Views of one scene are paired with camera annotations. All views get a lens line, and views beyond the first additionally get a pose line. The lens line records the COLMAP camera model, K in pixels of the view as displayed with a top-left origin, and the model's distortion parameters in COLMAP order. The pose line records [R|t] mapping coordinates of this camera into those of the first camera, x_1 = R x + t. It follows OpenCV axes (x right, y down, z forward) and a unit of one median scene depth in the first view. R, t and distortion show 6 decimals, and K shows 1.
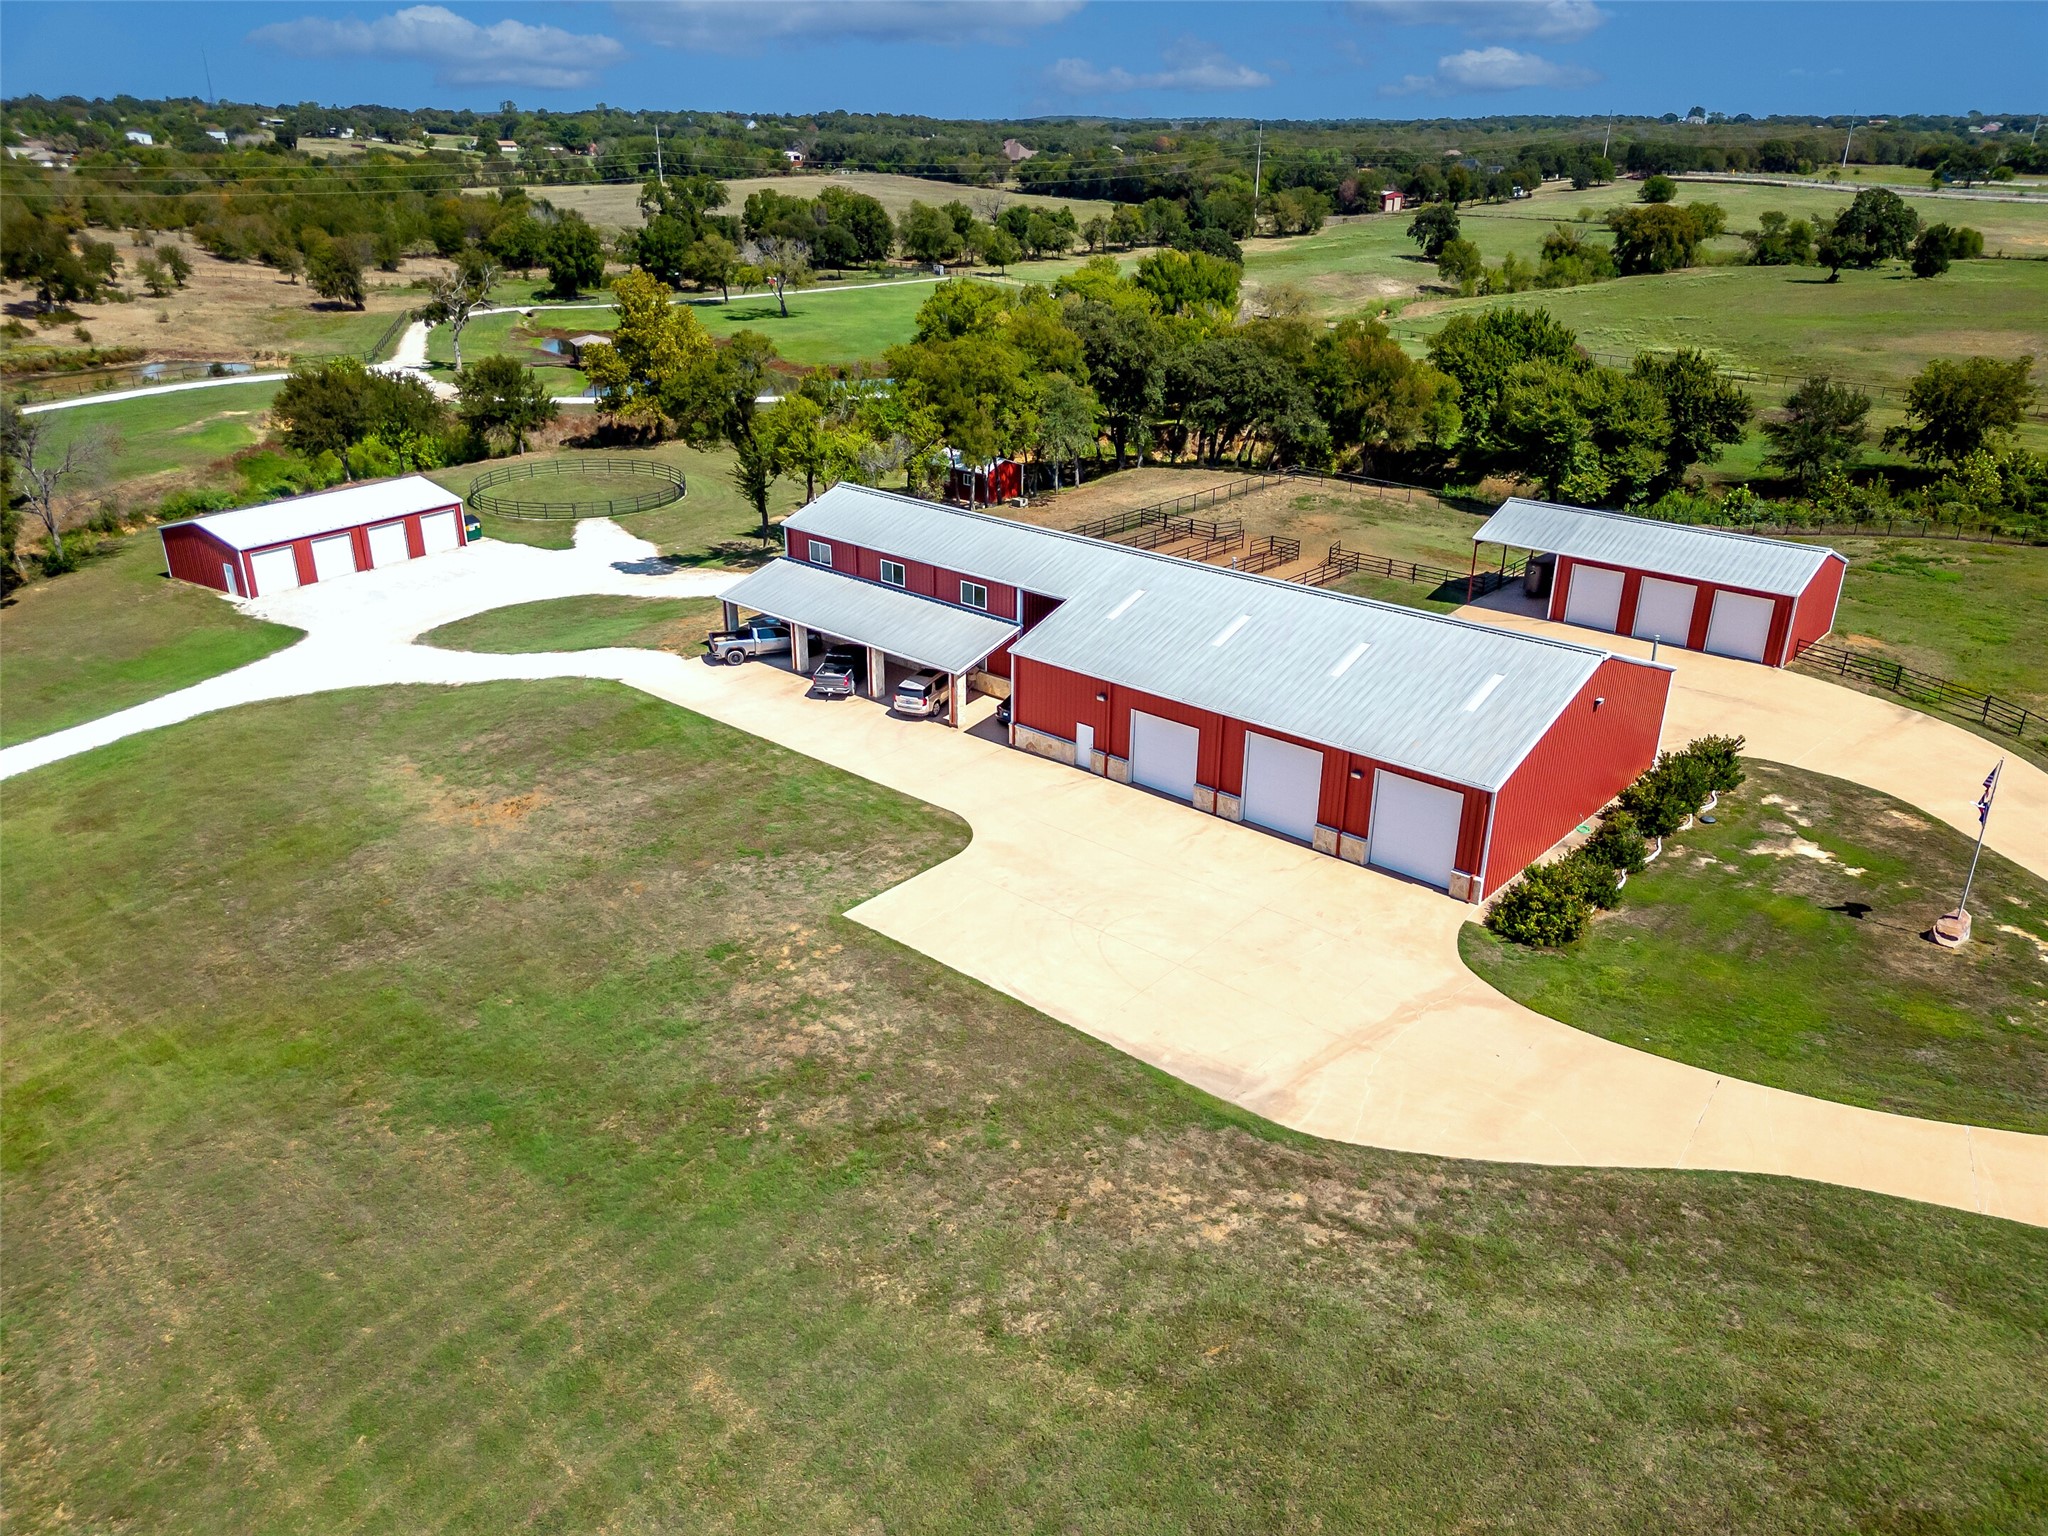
lens RADIAL K [[1513.5, 0, 1024.0], [0, 1513.5, 768.0], [0, 0, 1]] dist [0.117054, -0.142898]
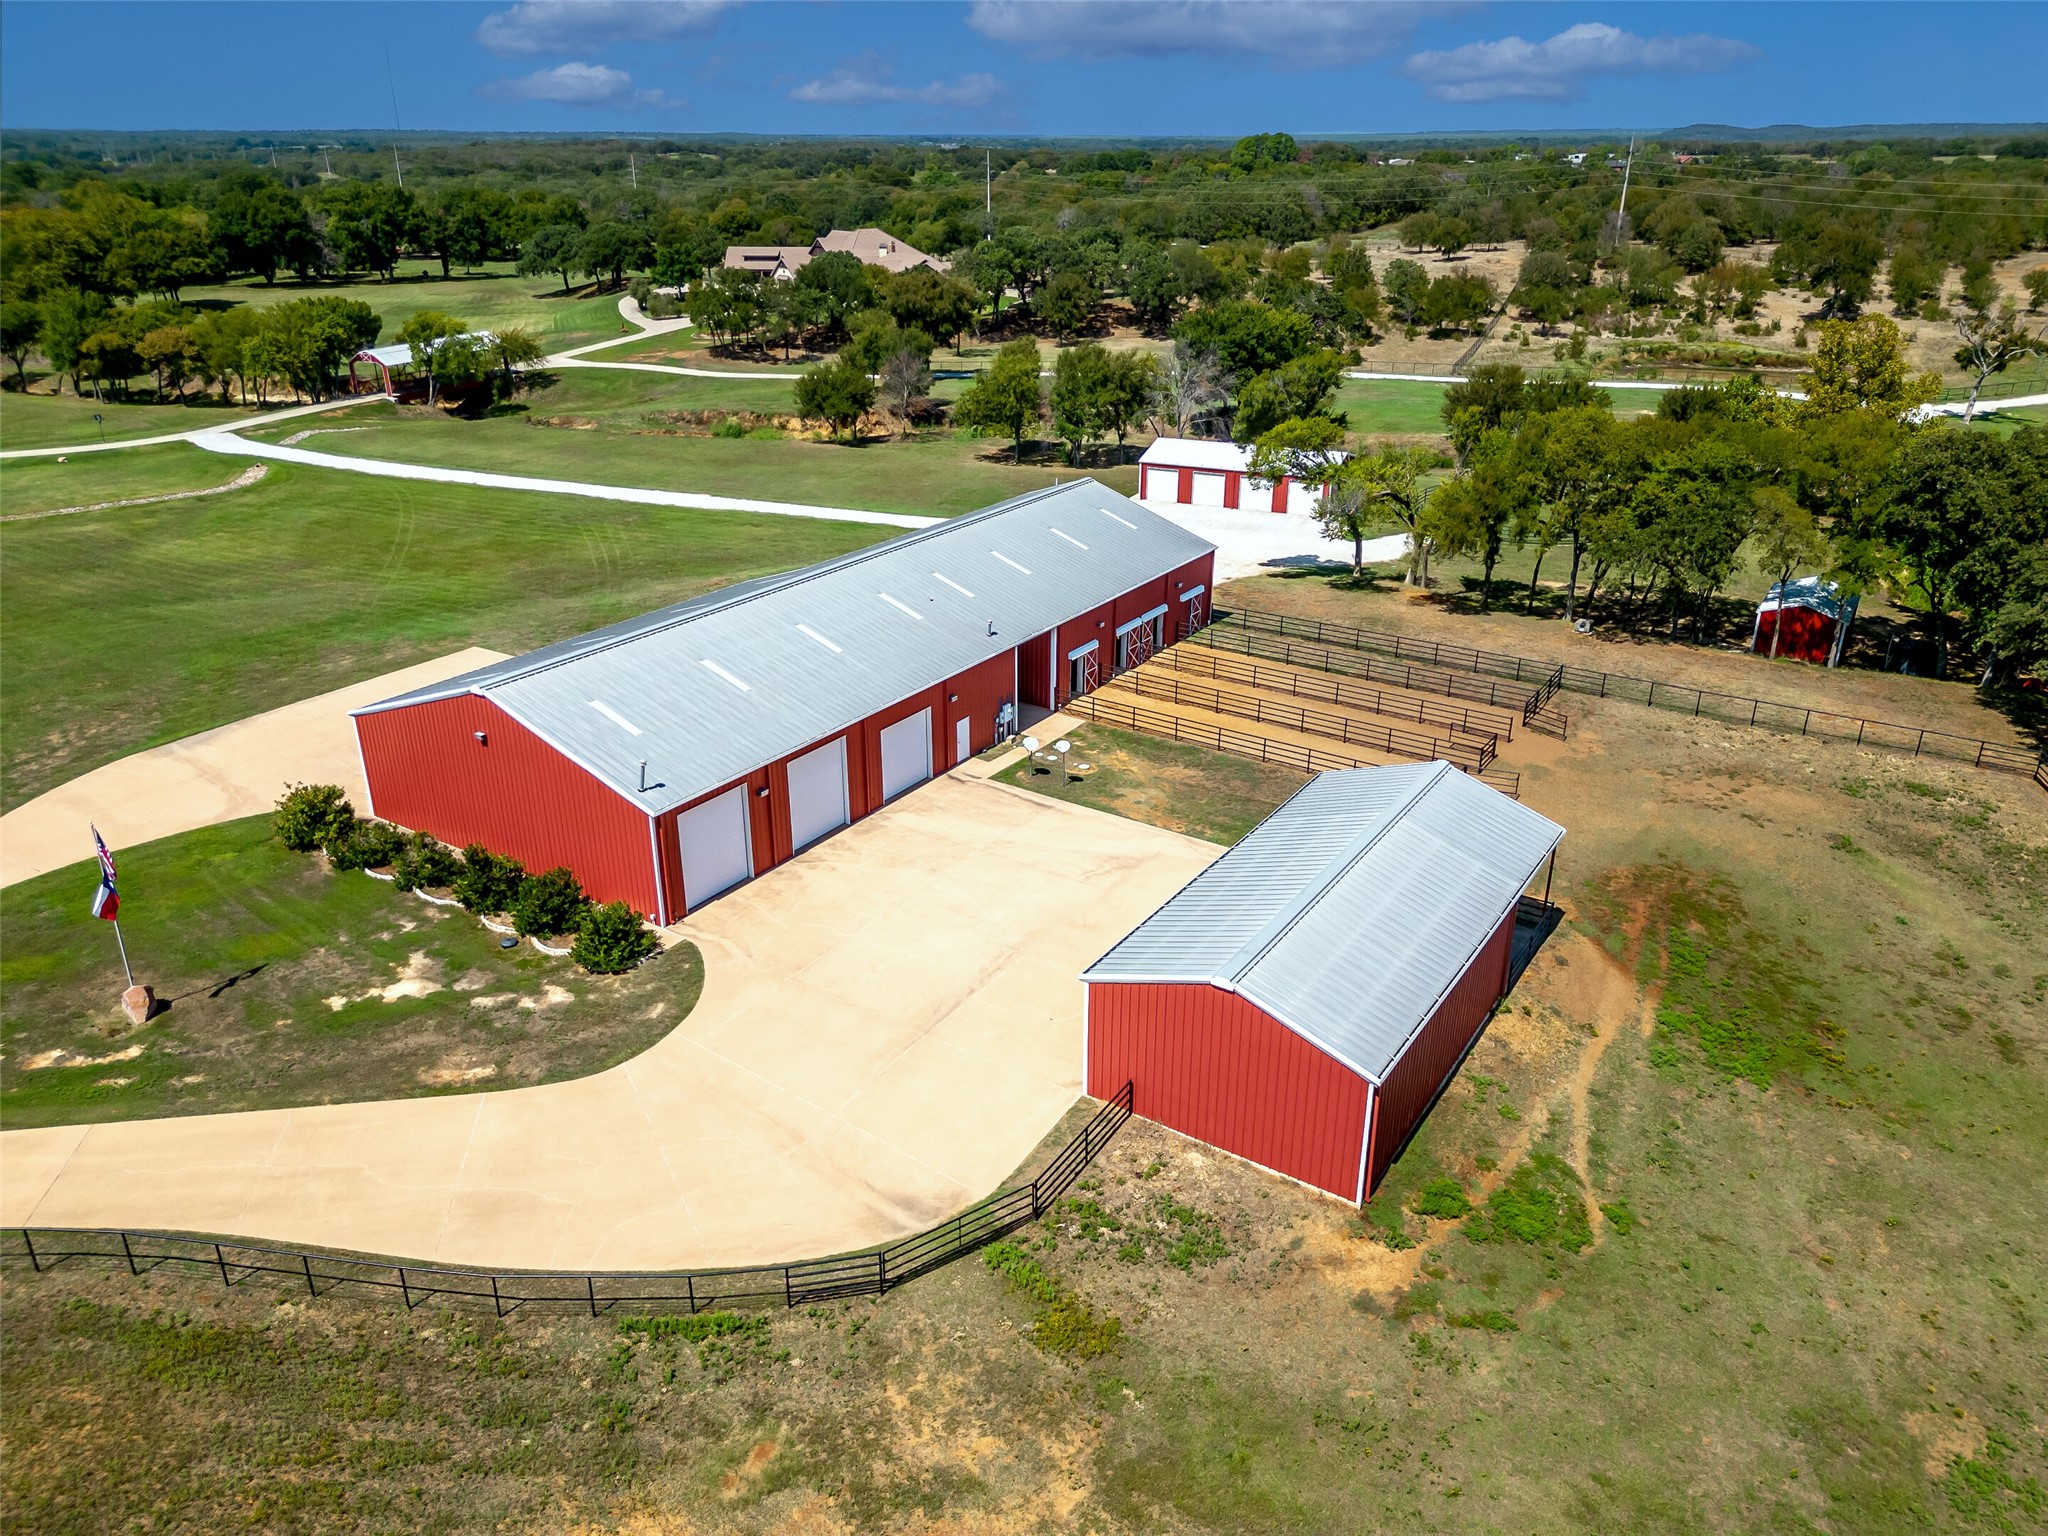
lens RADIAL K [[1513.5, 0, 1024.0], [0, 1513.5, 768.0], [0, 0, 1]] dist [0.117054, -0.142898]
pose [[0.092105, 0.372293, -0.923534, 1.045805], [-0.380313, 0.870315, 0.312910, -0.366082], [0.920260, 0.322411, 0.221748, 0.889528]]
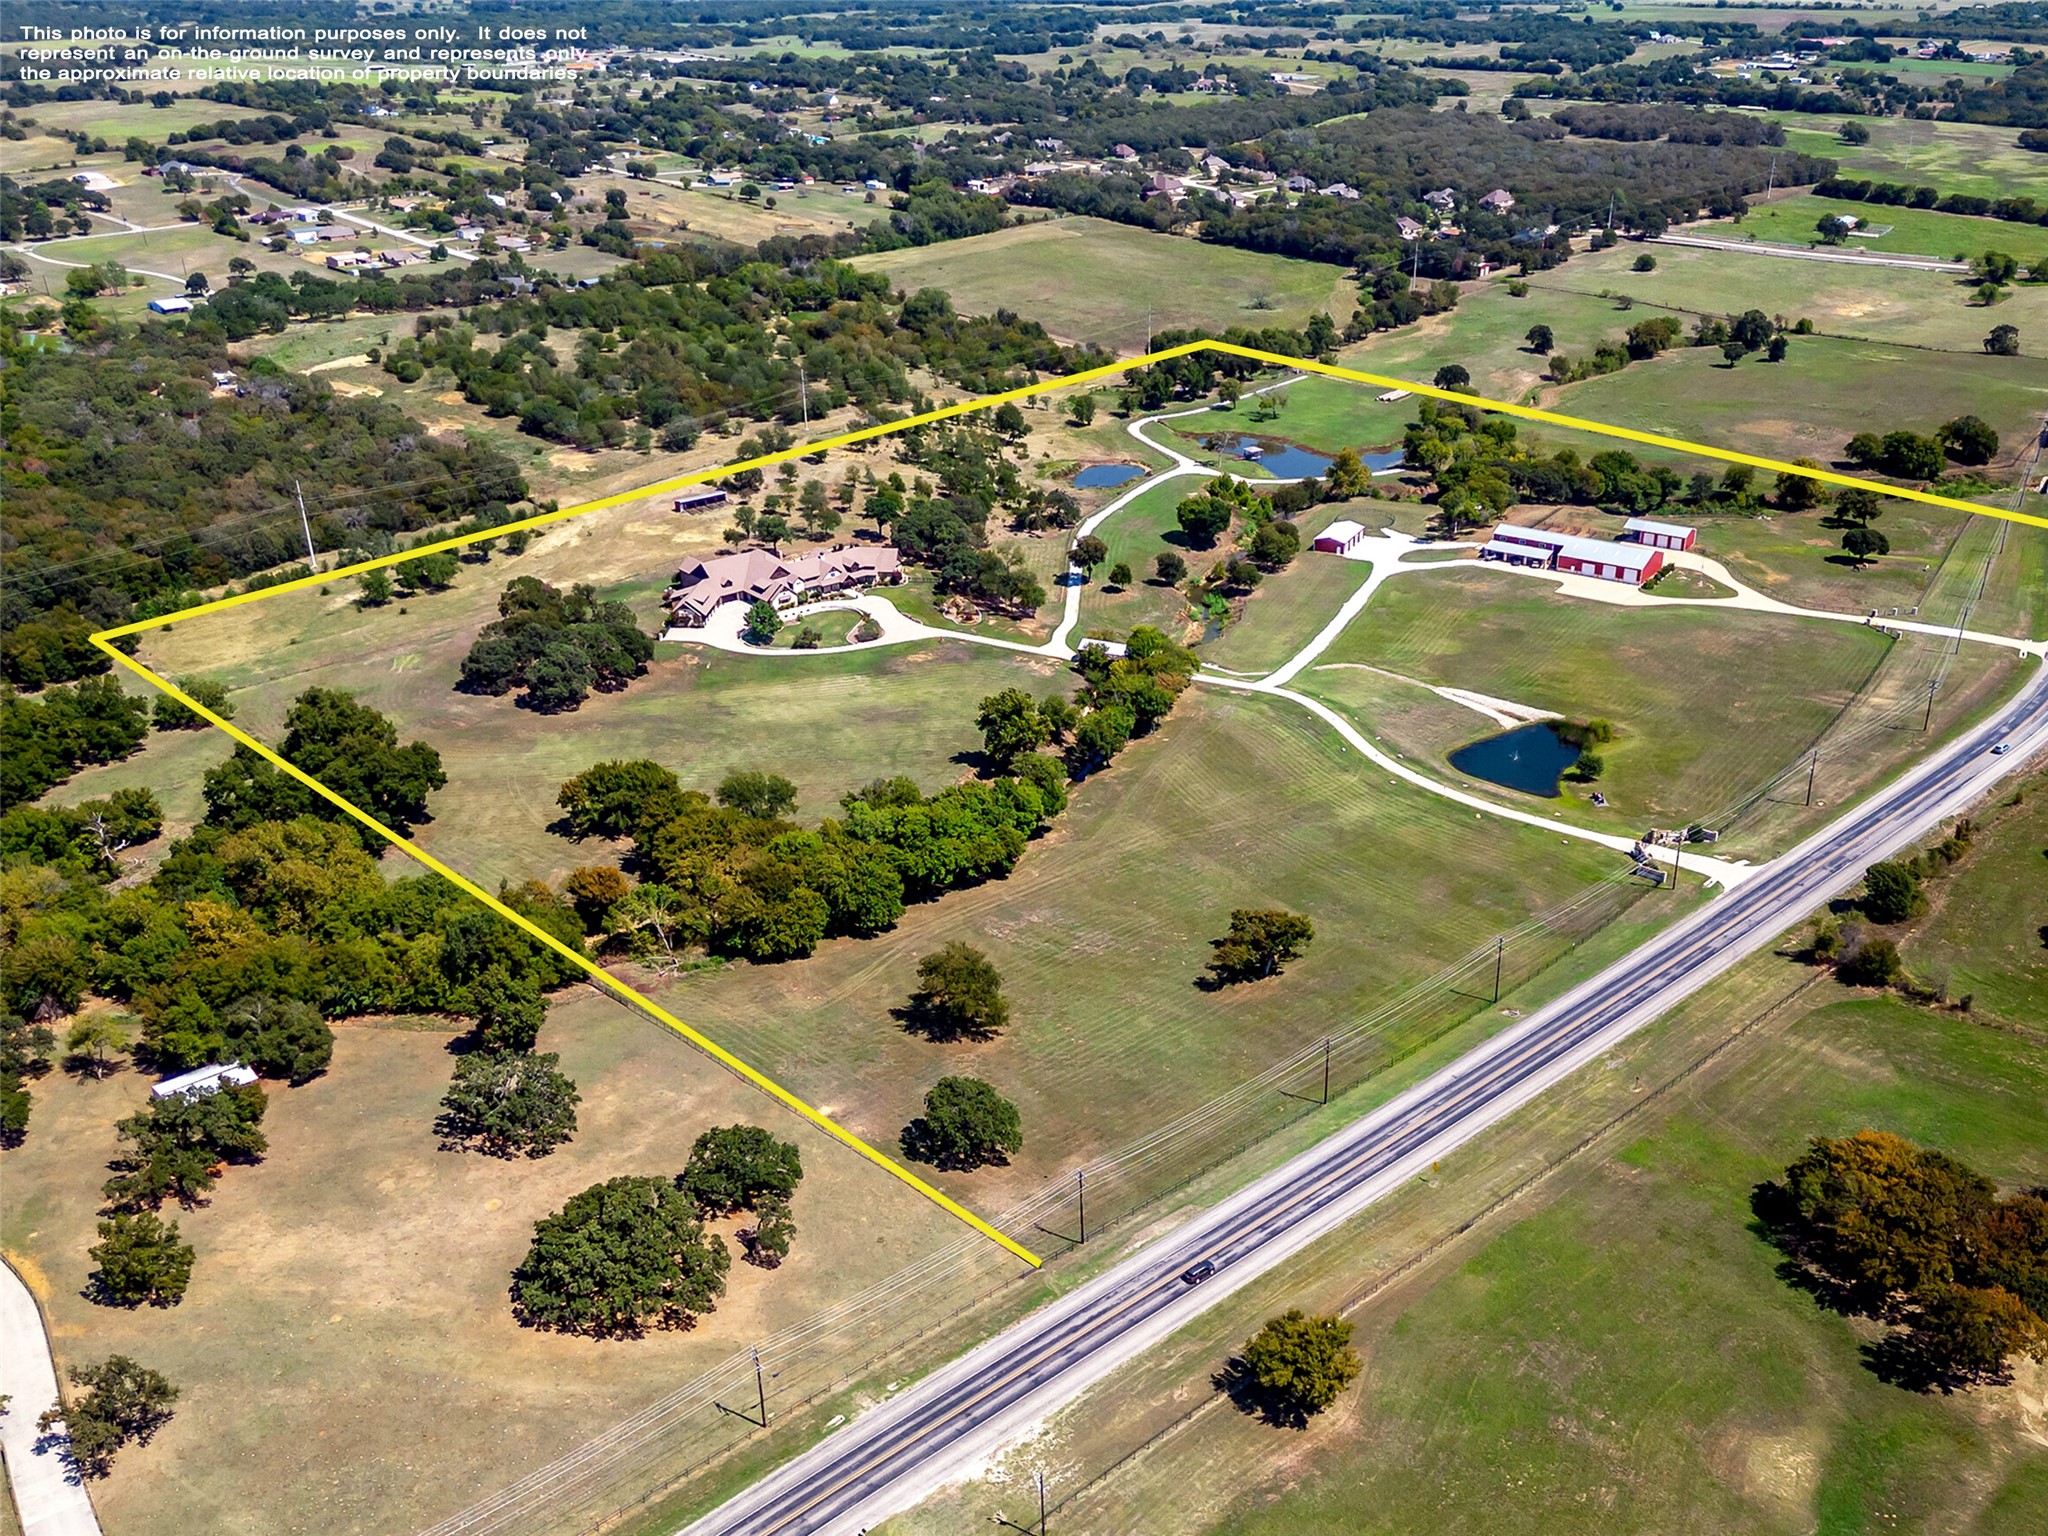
lens RADIAL K [[1701.0, 0, 1071.3], [0, 1701.0, 763.1], [0, 0, 1]] dist [0.069876, -0.000613]
pose [[0.996525, -0.057691, 0.060082, -2.086997], [0.055333, 0.997658, 0.040206, 0.320419], [-0.062261, -0.036741, 0.997383, -4.979832]]
